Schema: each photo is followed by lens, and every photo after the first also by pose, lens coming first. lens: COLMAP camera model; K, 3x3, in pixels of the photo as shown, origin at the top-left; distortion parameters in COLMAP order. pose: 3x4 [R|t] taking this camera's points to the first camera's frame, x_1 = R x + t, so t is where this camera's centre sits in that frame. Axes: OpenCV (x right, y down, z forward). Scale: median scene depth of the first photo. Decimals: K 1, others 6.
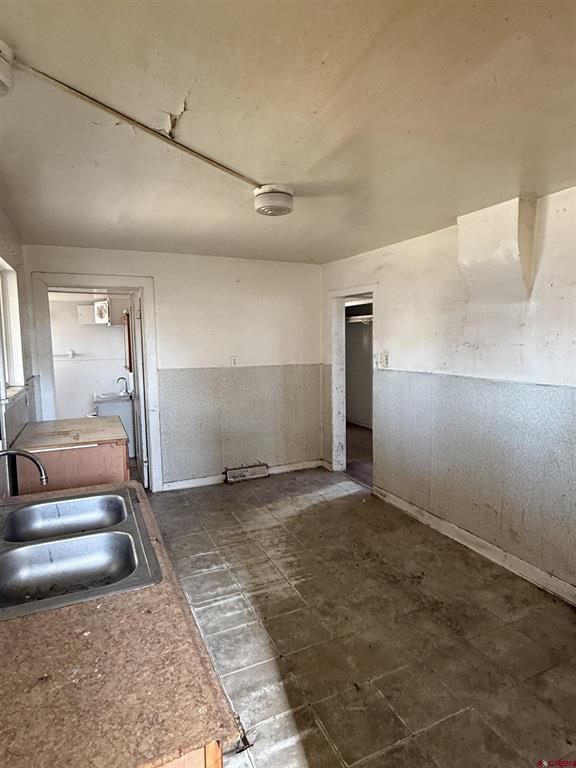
lens RADIAL K [[430.9, 0, 288.0], [0, 430.9, 384.0], [0, 0, 1]] dist [-0.002870, 0.000317]
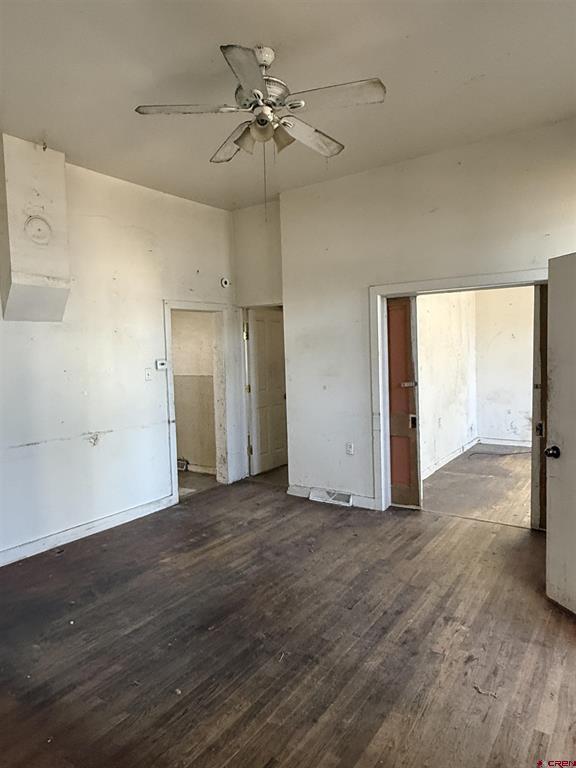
lens RADIAL K [[492.3, 0, 288.0], [0, 492.3, 384.0], [0, 0, 1]] dist [0.004805, 0.002675]
pose [[0.515230, 0.054896, -0.855292, 1.844904], [-0.069980, 0.997309, 0.021854, -0.100699], [0.854190, 0.048594, 0.517685, 0.847472]]
